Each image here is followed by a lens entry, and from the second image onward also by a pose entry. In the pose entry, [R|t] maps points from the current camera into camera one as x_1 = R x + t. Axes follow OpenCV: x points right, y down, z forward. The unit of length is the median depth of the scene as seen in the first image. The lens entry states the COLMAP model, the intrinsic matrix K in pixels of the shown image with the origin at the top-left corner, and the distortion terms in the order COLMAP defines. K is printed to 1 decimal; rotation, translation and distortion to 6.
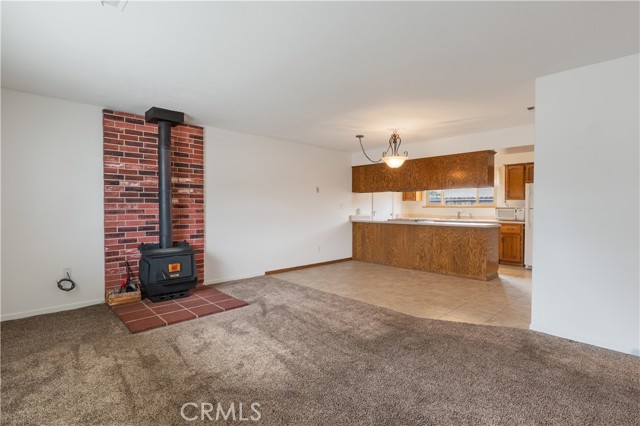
lens RADIAL K [[297.9, 0, 317.8], [0, 297.9, 212.9], [0, 0, 1]] dist [-0.000807, -0.000094]
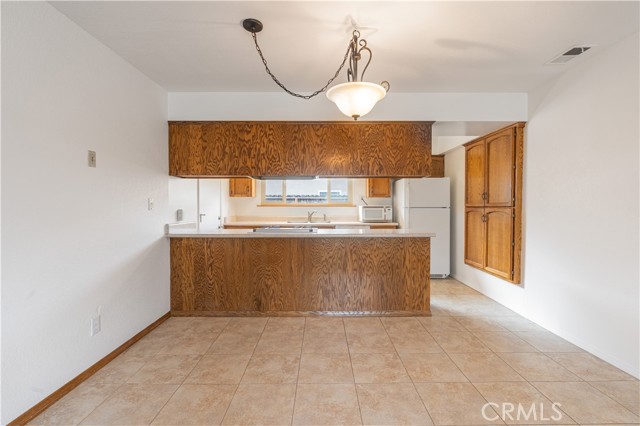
lens RADIAL K [[297.9, 0, 322.7], [0, 297.9, 212.3], [0, 0, 1]] dist [-0.000807, -0.000094]
pose [[0.690053, -0.017422, 0.723549, -0.067830], [0.015495, 0.999837, 0.009296, -0.012507], [-0.723593, 0.004797, 0.690210, 0.553948]]
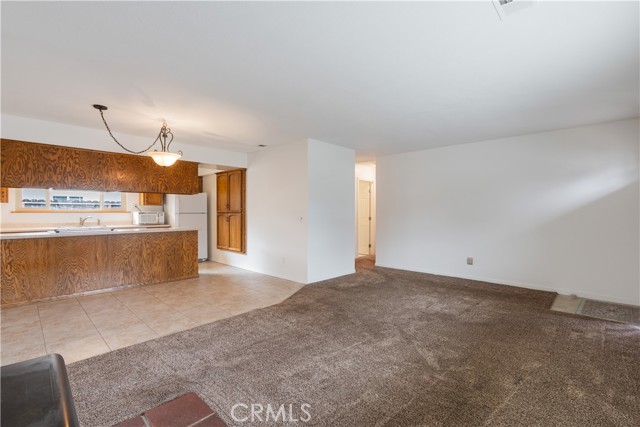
lens RADIAL K [[297.9, 0, 314.0], [0, 297.9, 213.3], [0, 0, 1]] dist [-0.000807, -0.000094]
pose [[-0.005369, -0.005914, 0.999968, -0.446156], [0.020748, 0.999767, 0.006024, -0.010077], [-0.999770, 0.020780, -0.005245, 0.437023]]
